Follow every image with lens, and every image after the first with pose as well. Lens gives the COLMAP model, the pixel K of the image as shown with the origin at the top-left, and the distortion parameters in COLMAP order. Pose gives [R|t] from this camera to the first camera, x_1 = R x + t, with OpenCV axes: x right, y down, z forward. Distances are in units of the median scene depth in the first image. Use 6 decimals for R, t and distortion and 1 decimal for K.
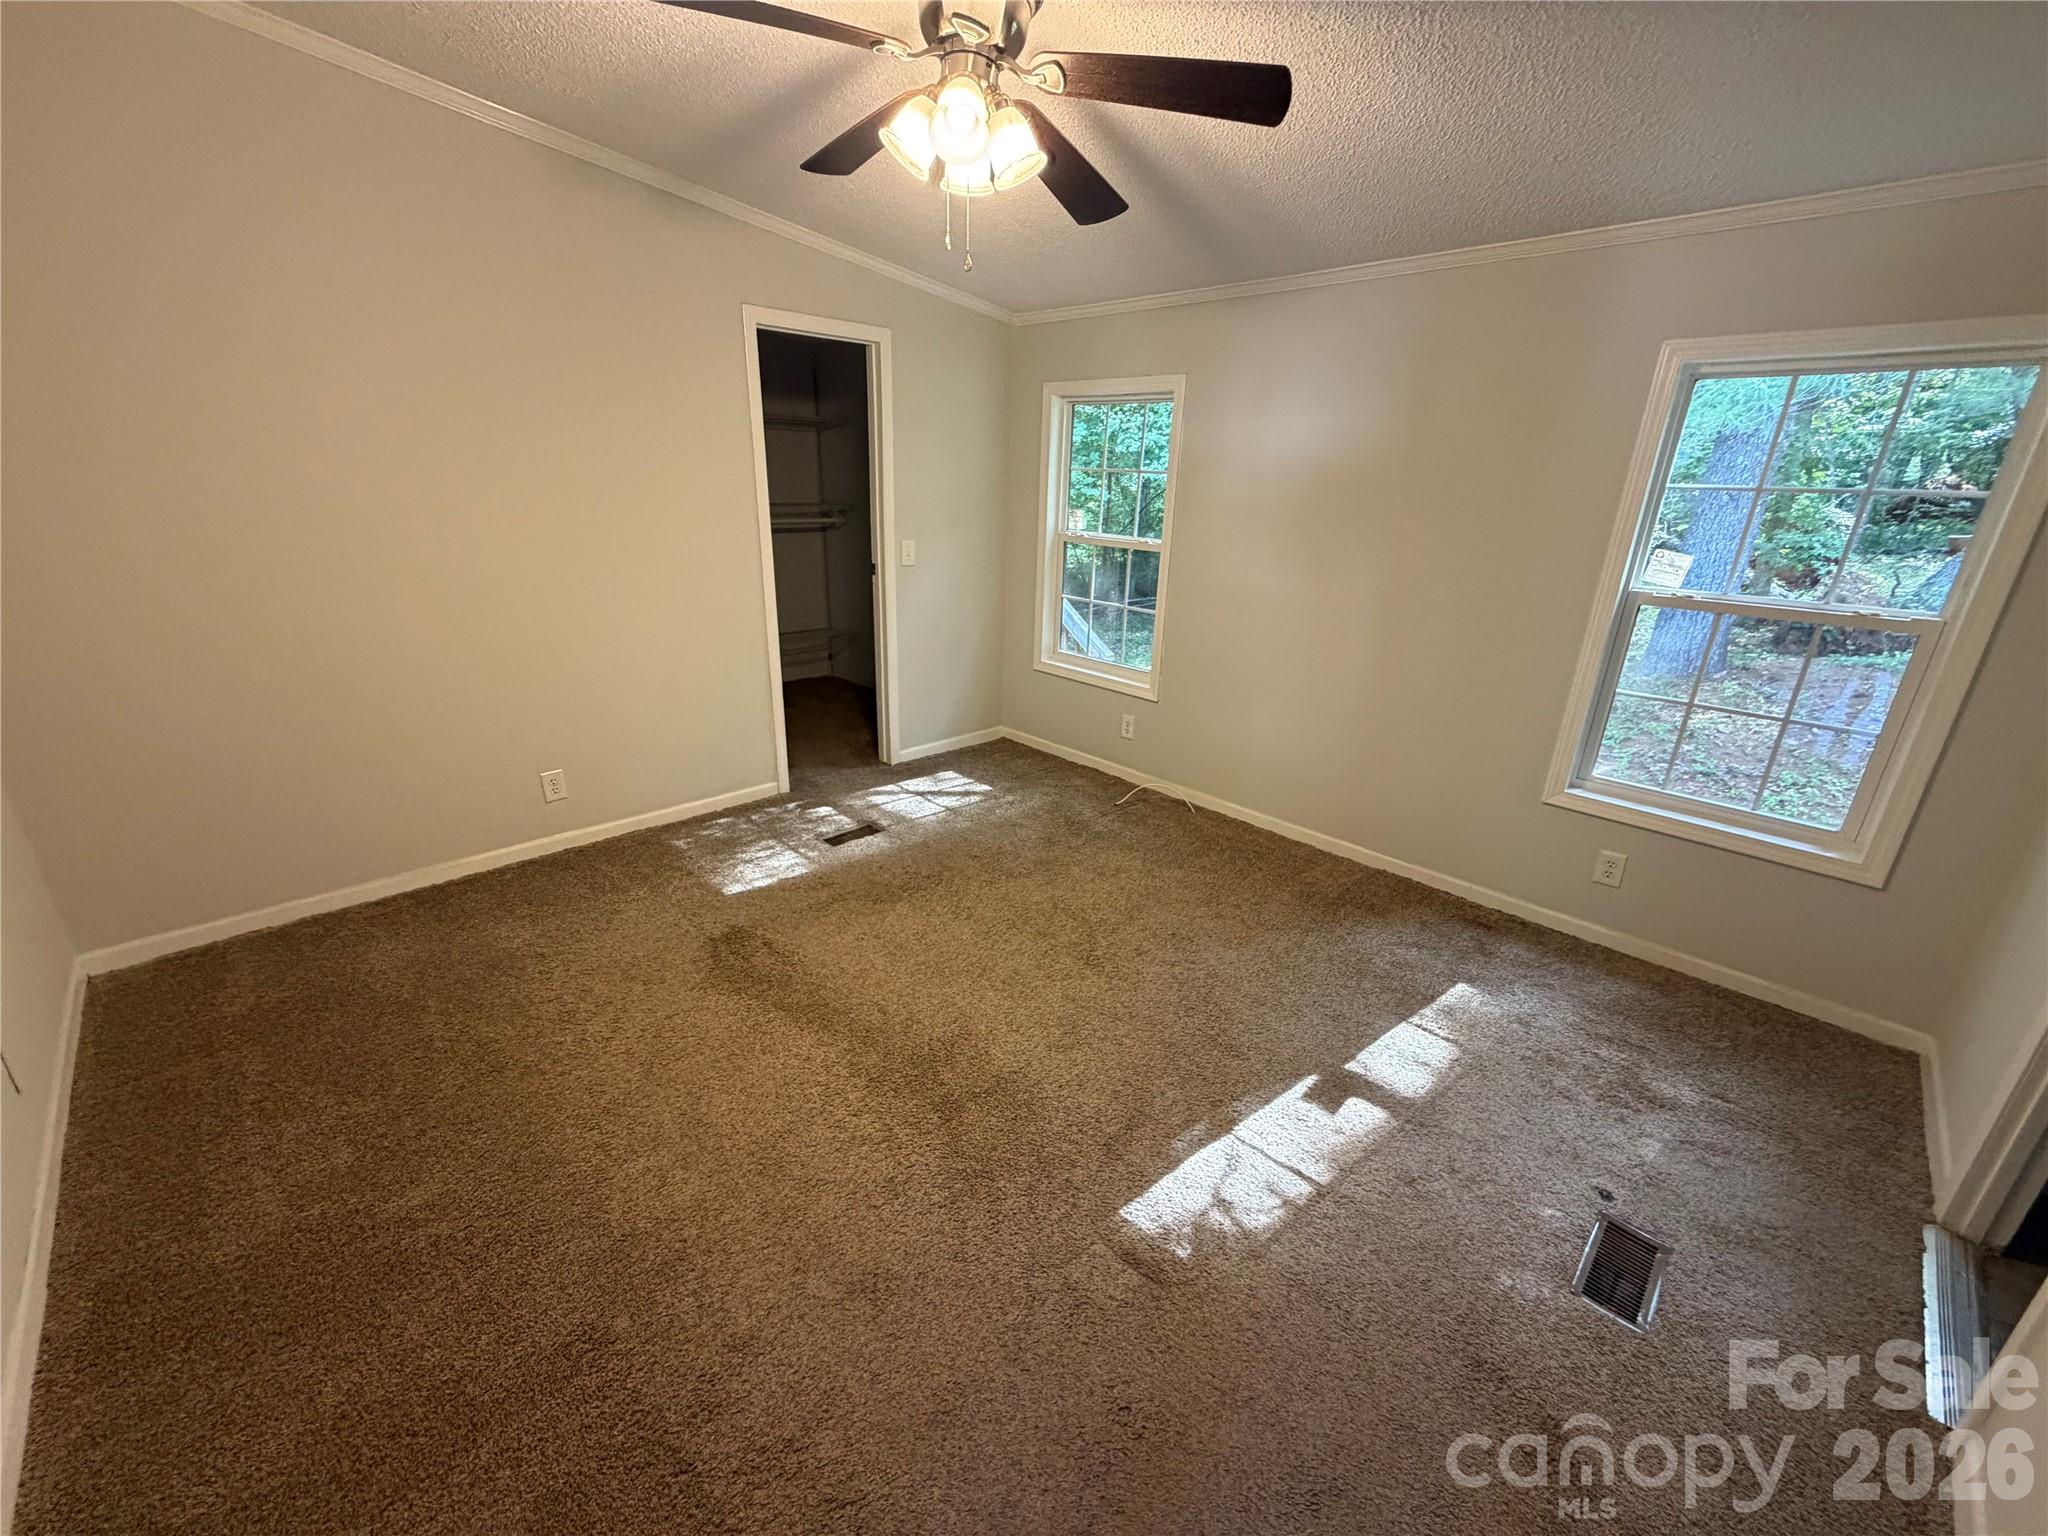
lens RADIAL K [[822.4, 0, 1024.0], [0, 822.4, 768.0], [0, 0, 1]] dist [0.000294, 0.000009]
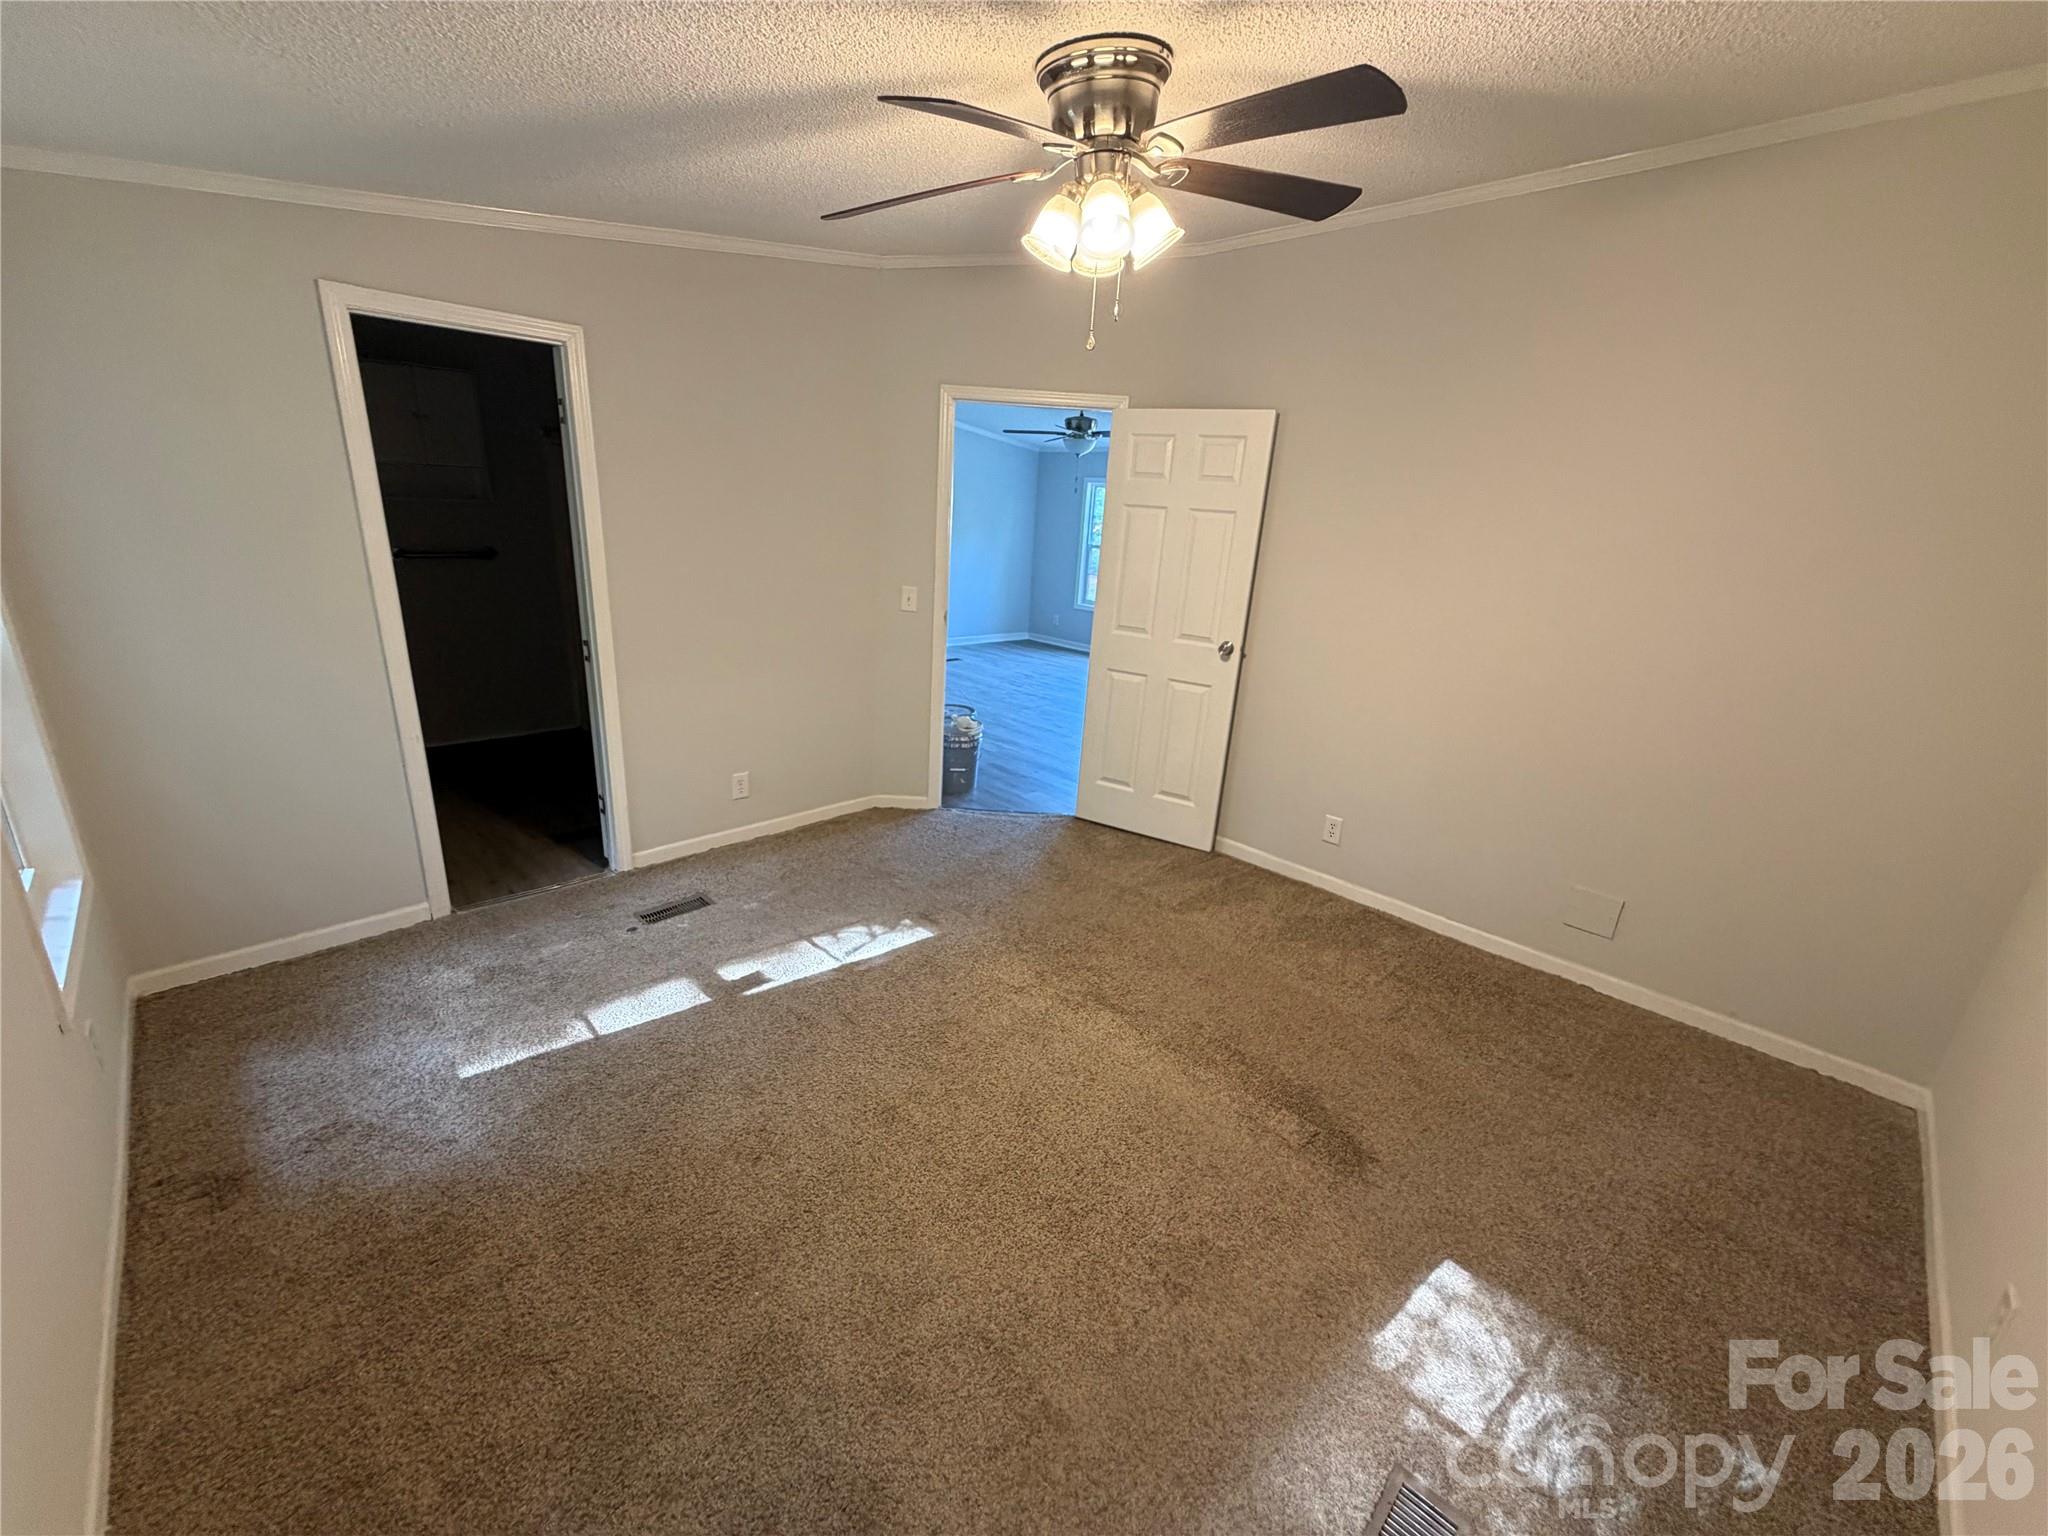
lens RADIAL K [[822.4, 0, 1024.0], [0, 822.4, 768.0], [0, 0, 1]] dist [0.000294, 0.000009]
pose [[-0.996877, -0.076064, -0.021216, -0.007377], [-0.072934, 0.783860, 0.616639, -0.681522], [-0.030273, 0.616261, -0.786960, 1.772039]]
